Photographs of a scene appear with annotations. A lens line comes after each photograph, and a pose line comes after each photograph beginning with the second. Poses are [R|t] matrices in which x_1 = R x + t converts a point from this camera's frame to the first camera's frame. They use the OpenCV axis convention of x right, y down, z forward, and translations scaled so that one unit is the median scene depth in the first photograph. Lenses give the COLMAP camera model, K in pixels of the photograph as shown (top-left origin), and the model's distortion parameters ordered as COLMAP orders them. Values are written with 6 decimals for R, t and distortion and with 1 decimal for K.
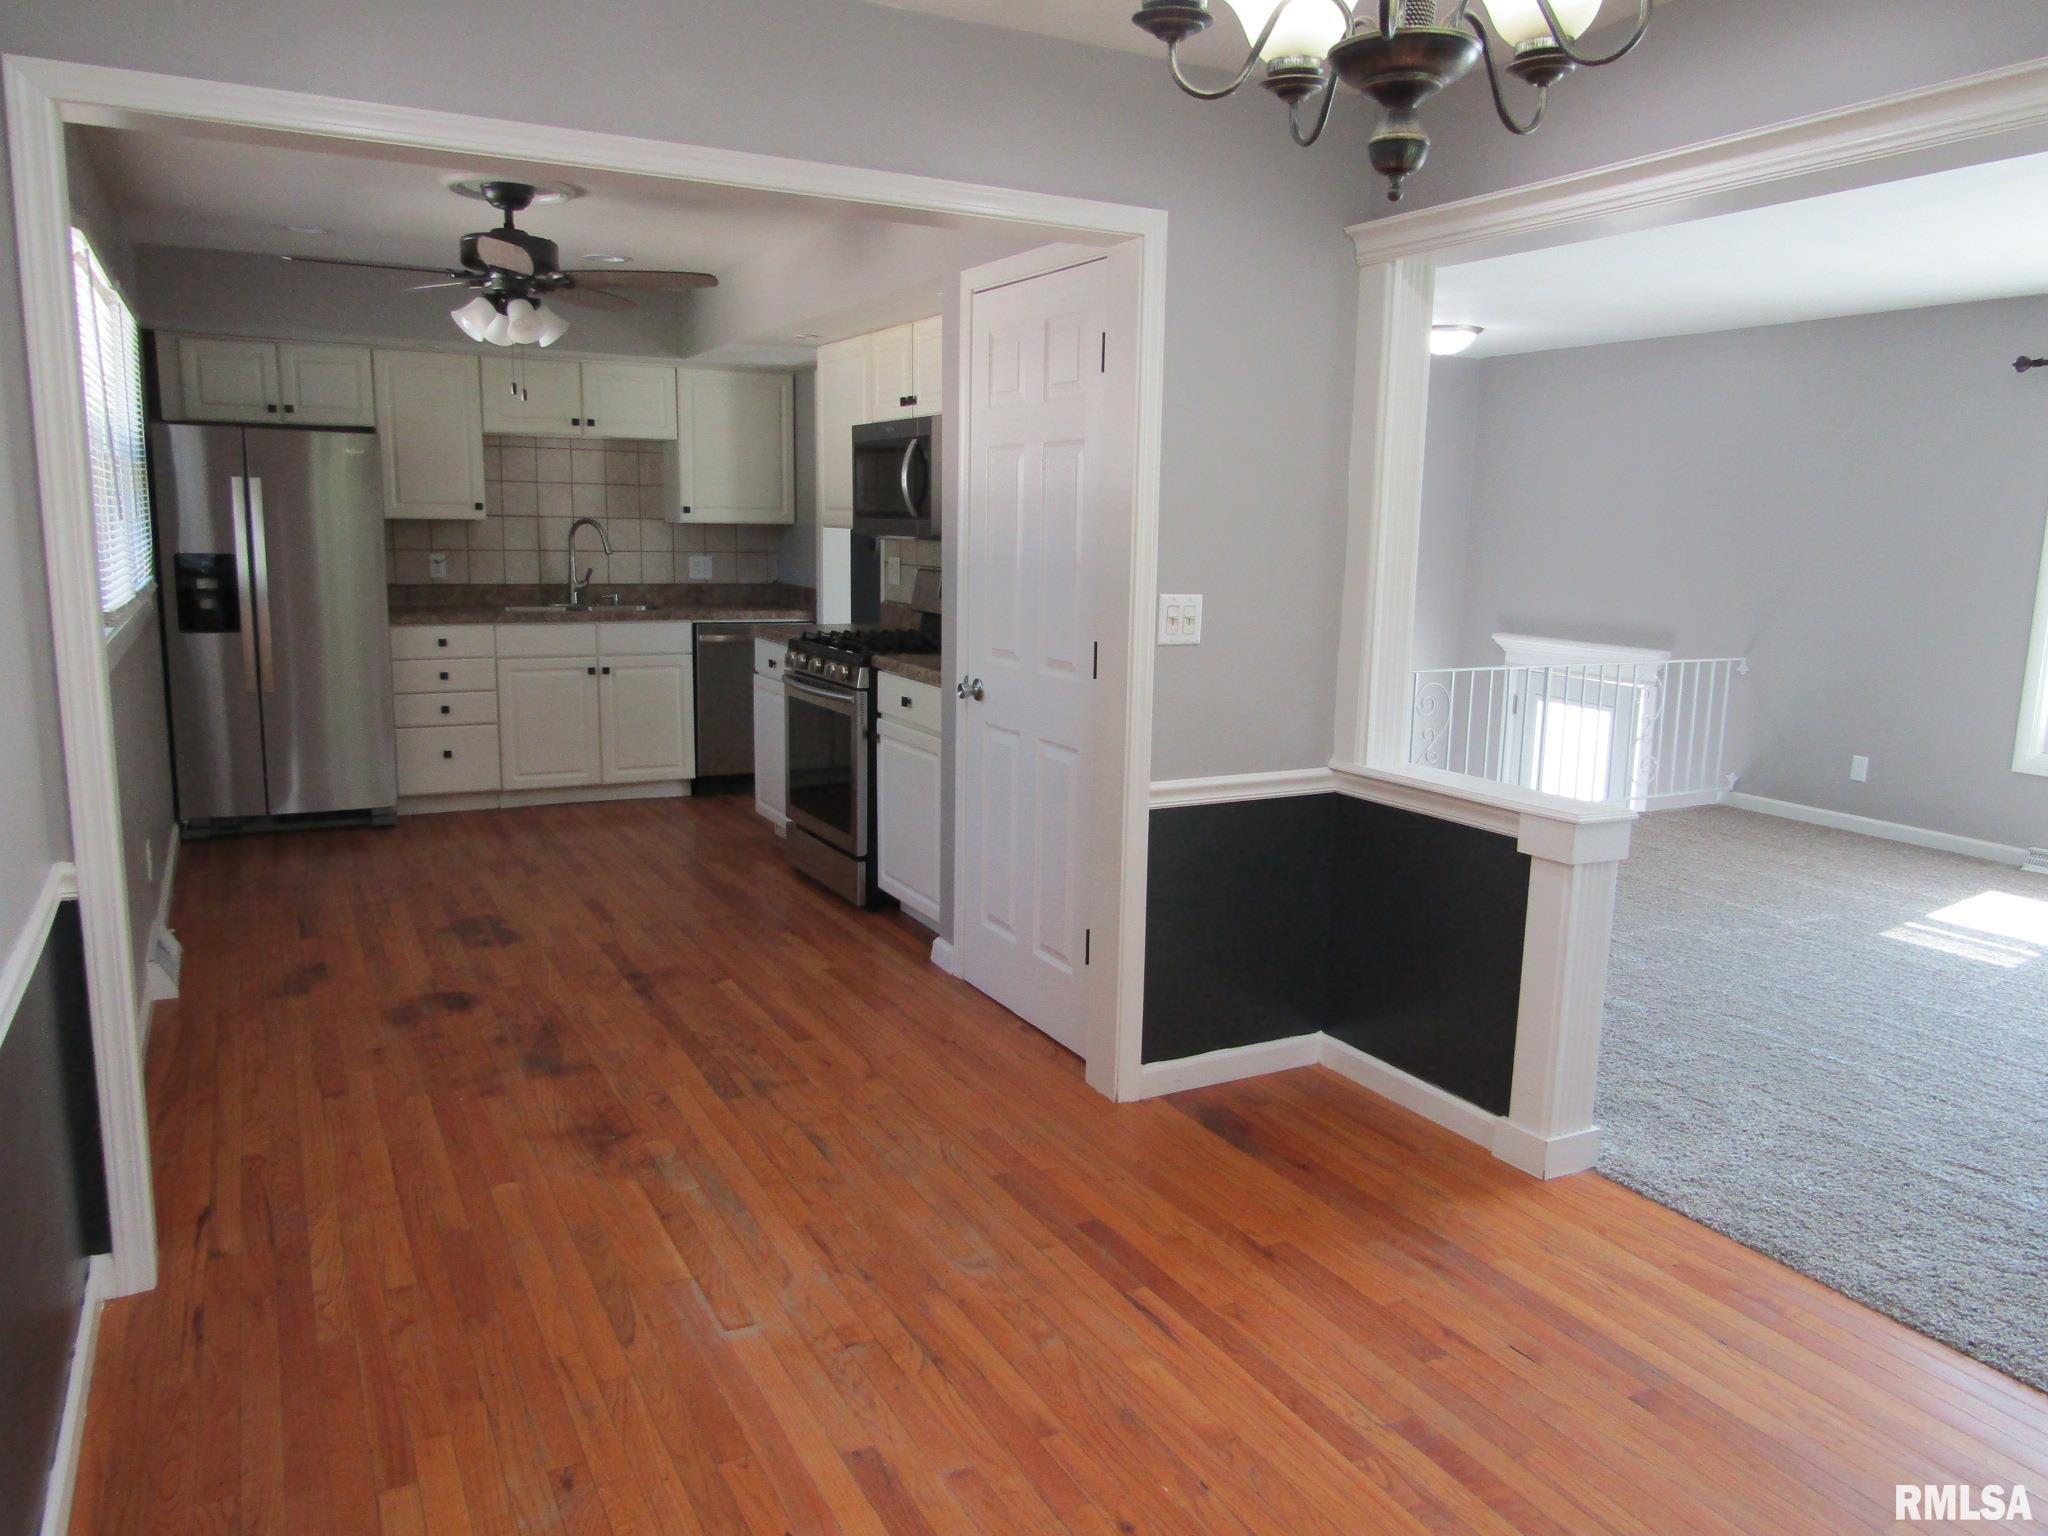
lens RADIAL K [[1456.8, 0, 1025.8], [0, 1456.8, 784.9], [0, 0, 1]] dist [-0.009292, -0.002255]
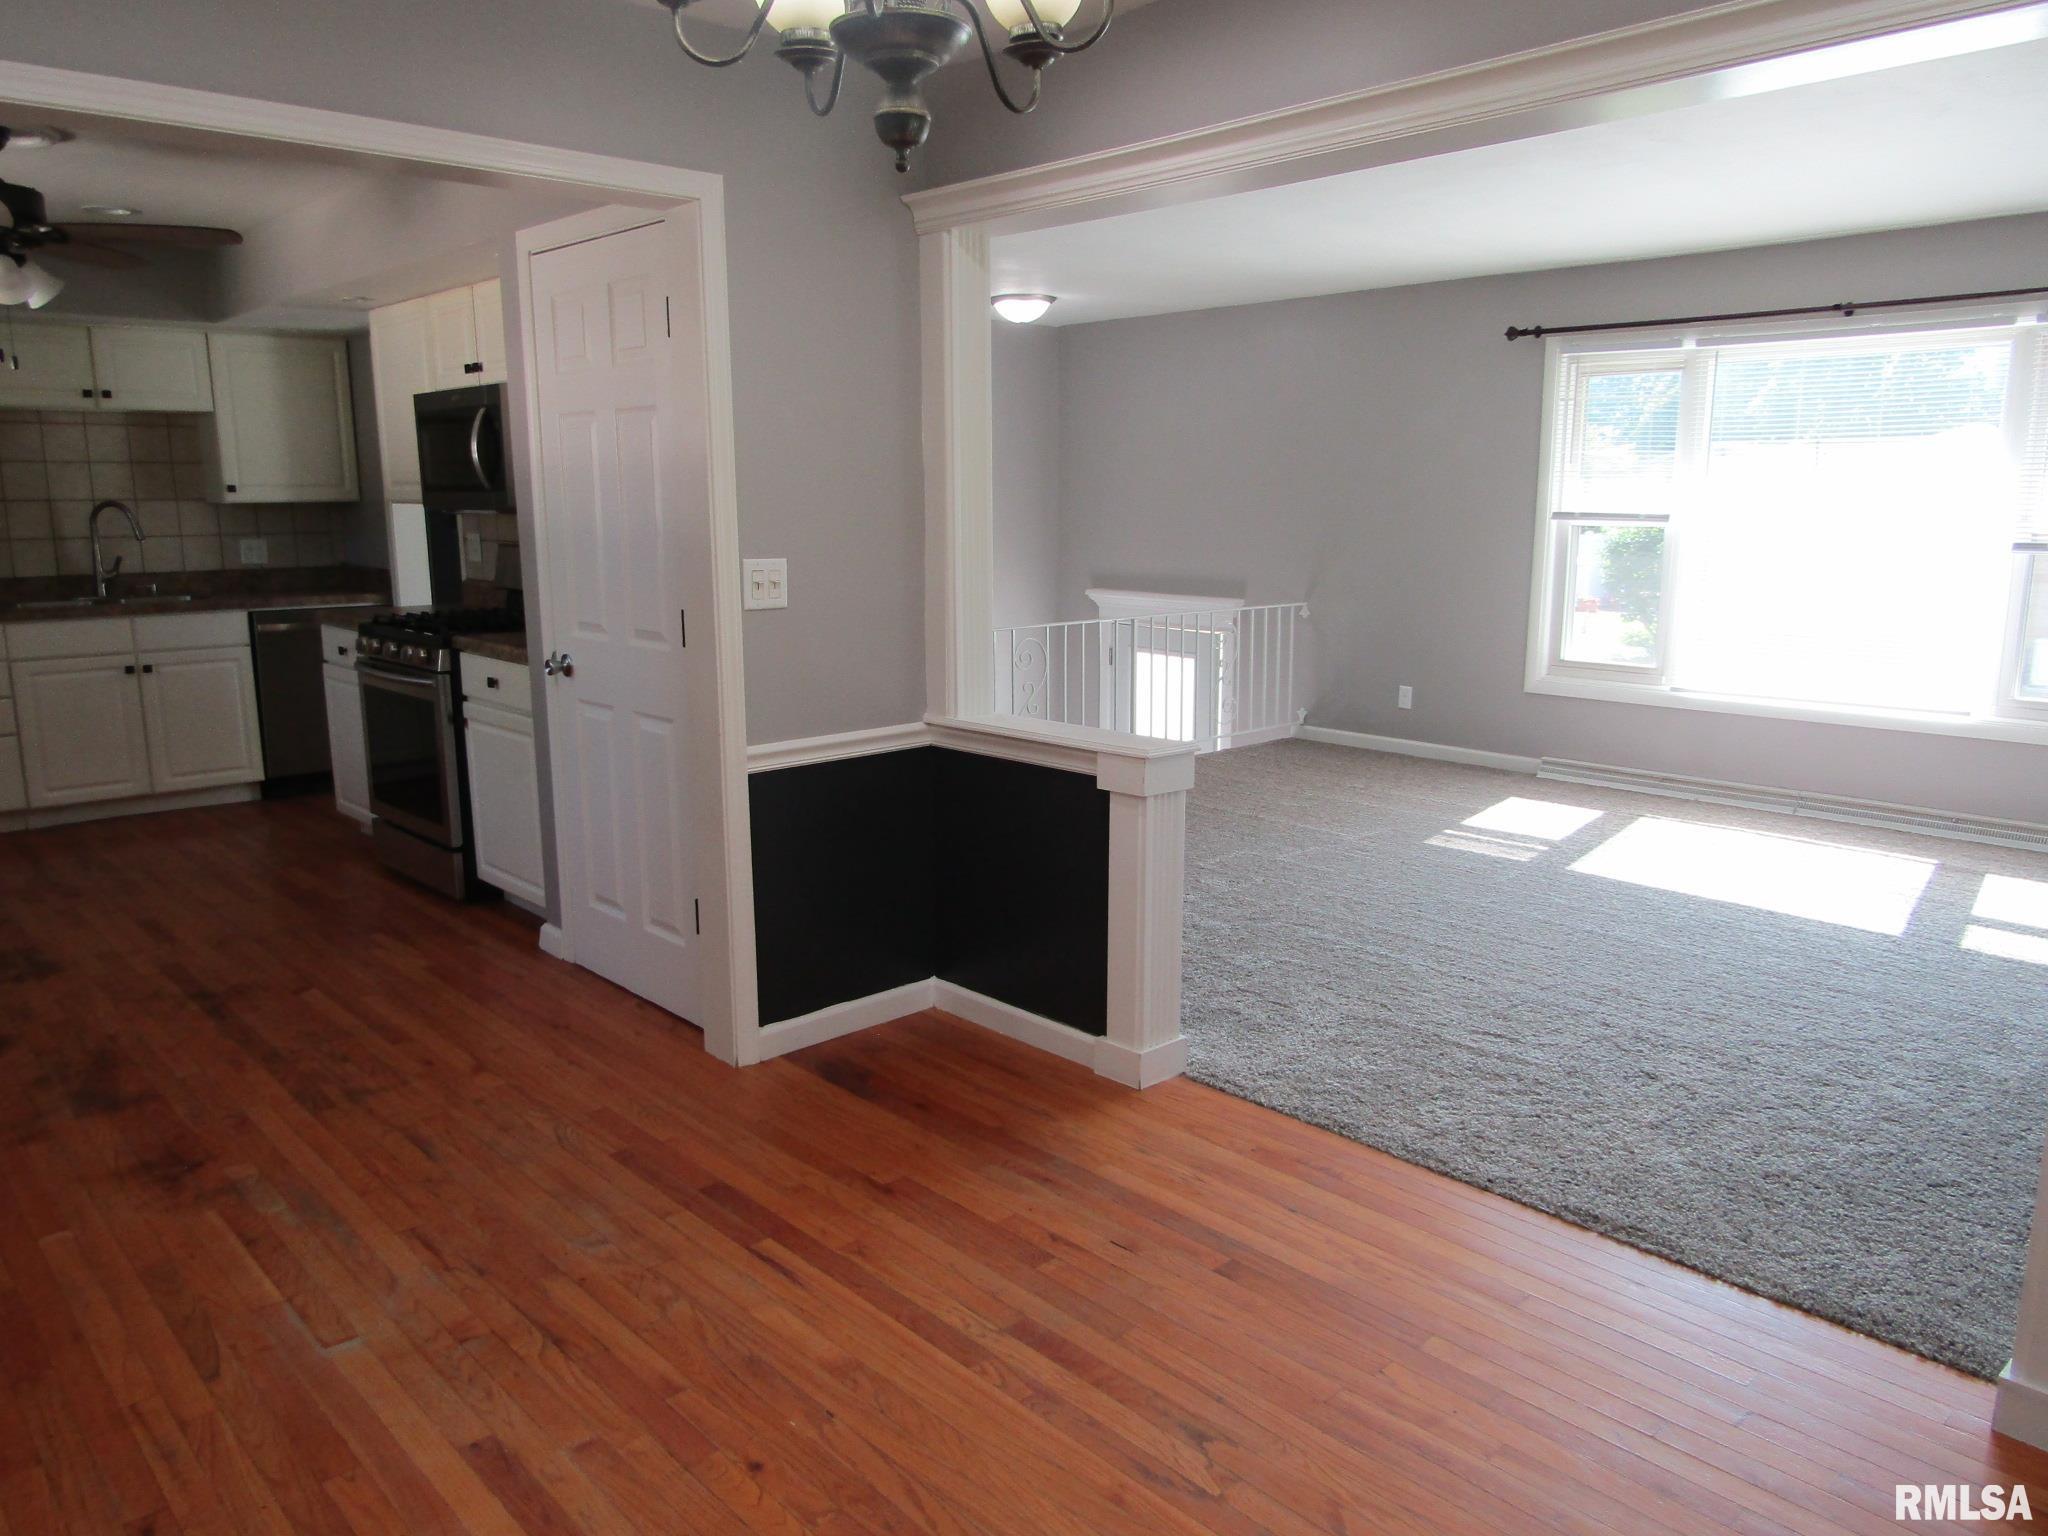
lens RADIAL K [[1456.8, 0, 1027.7], [0, 1456.8, 781.2], [0, 0, 1]] dist [-0.009292, -0.002255]
pose [[0.965870, -0.071345, 0.249010, 0.014320], [0.066930, 0.997415, 0.026164, 0.005918], [-0.250233, -0.008605, 0.968147, -0.015921]]
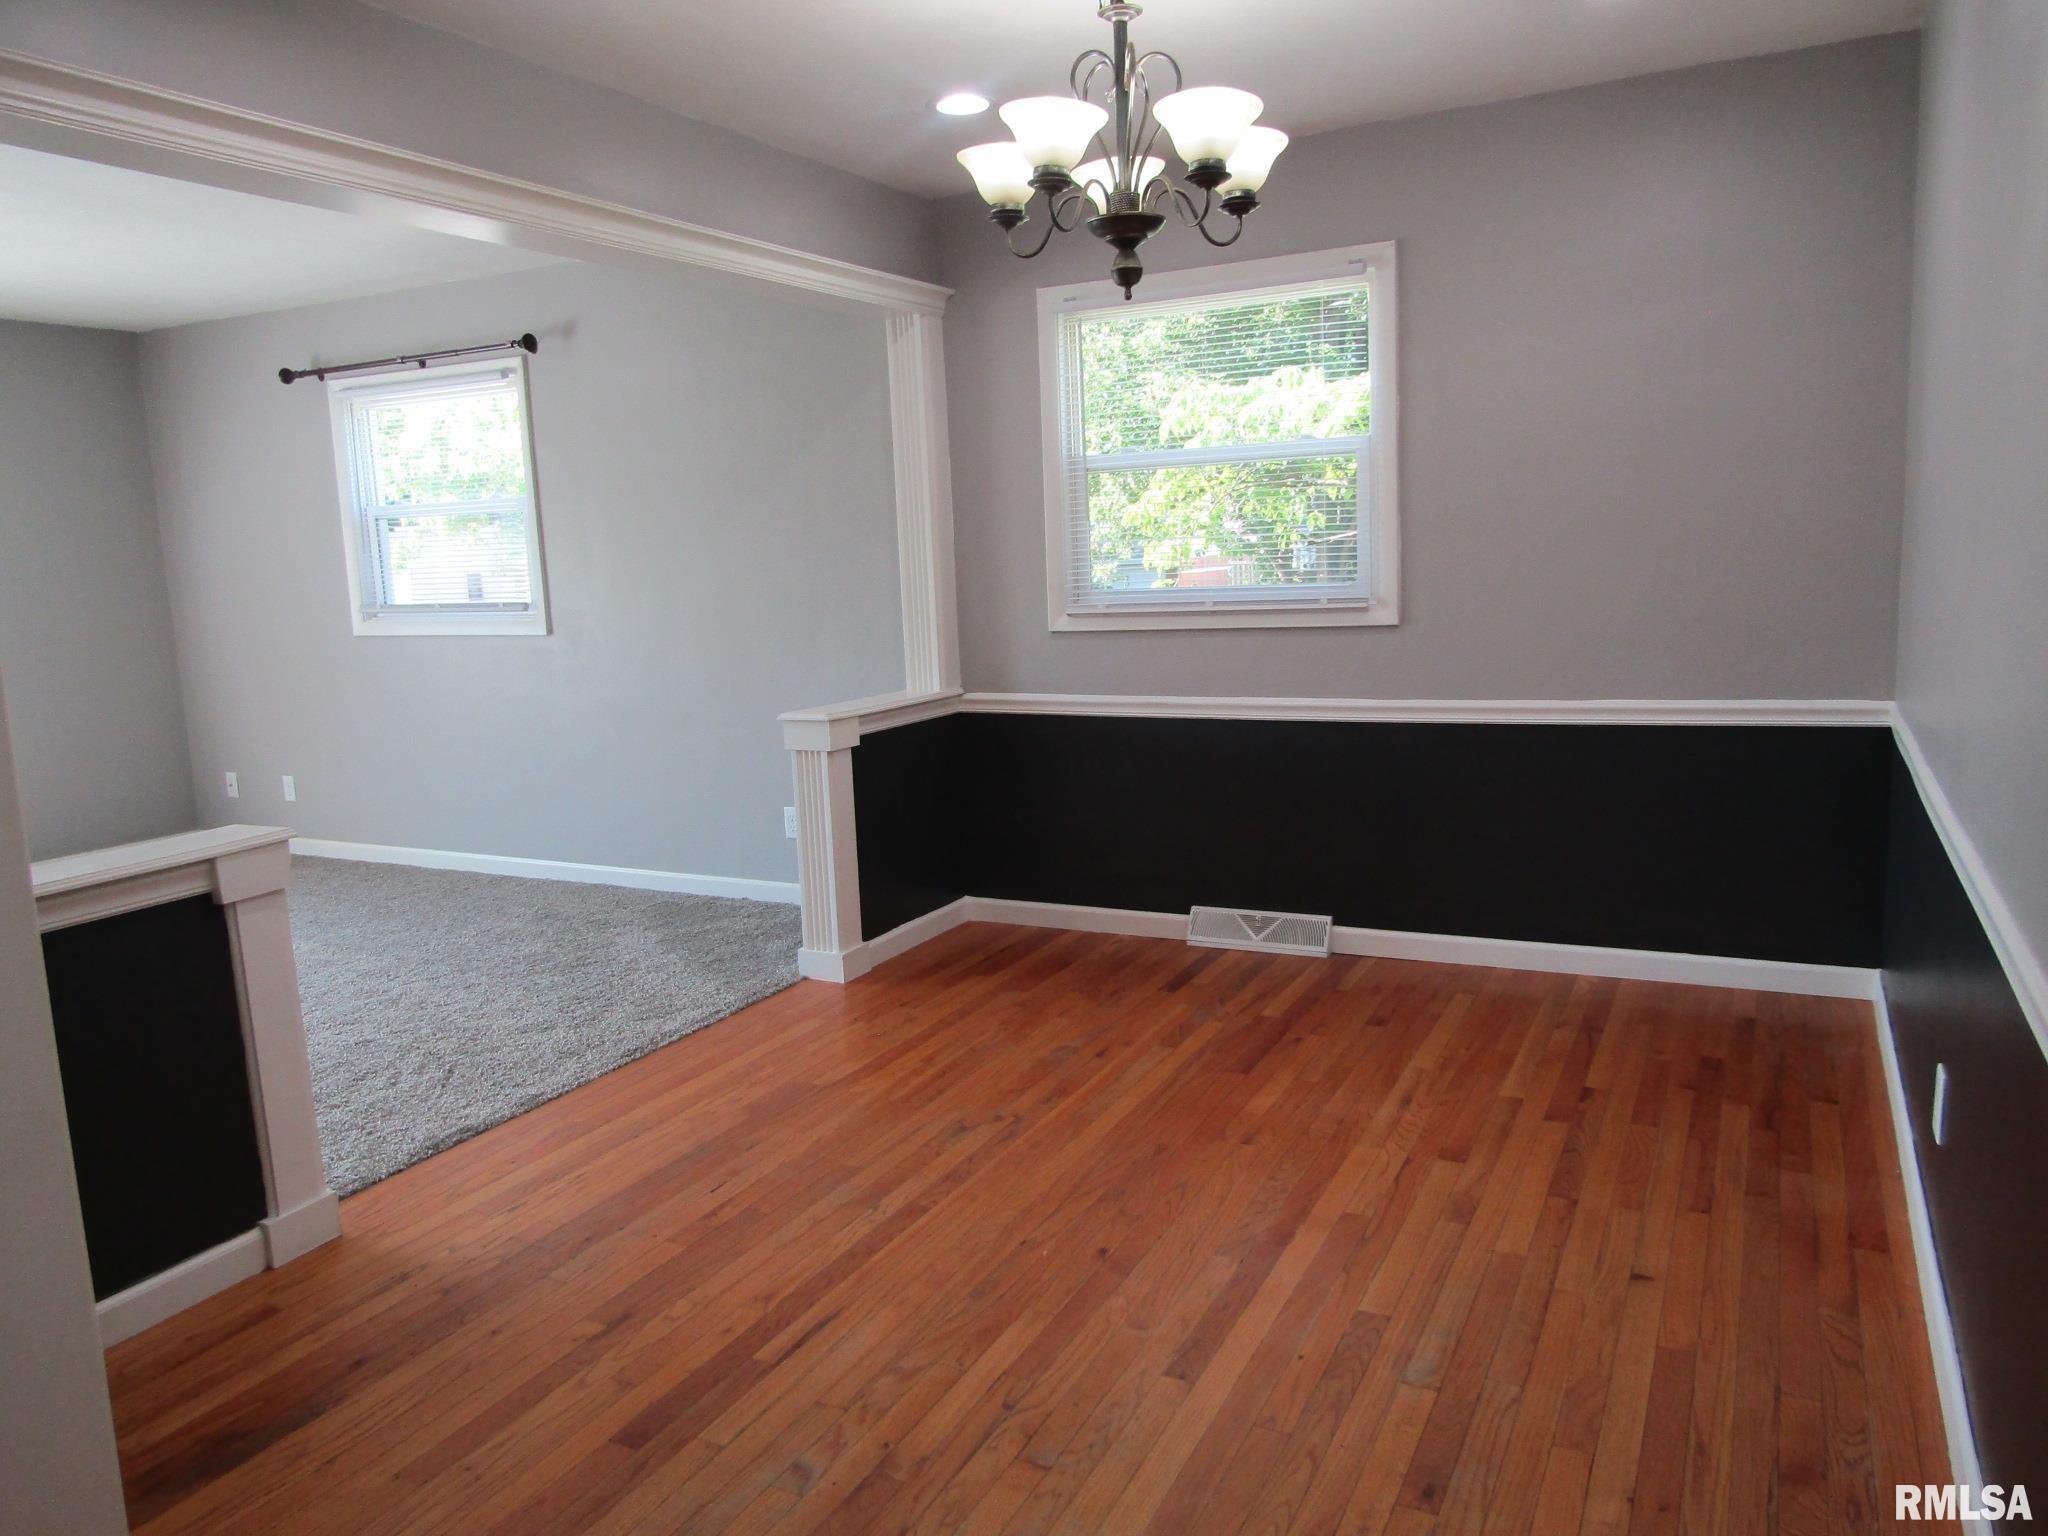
lens RADIAL K [[1456.8, 0, 1024.0], [0, 1456.8, 767.2], [0, 0, 1]] dist [-0.009292, -0.002255]
pose [[-0.577728, -0.118915, 0.807520, -0.367382], [0.171556, 0.949541, 0.262566, -0.105506], [-0.797997, 0.290226, -0.528176, 0.666690]]
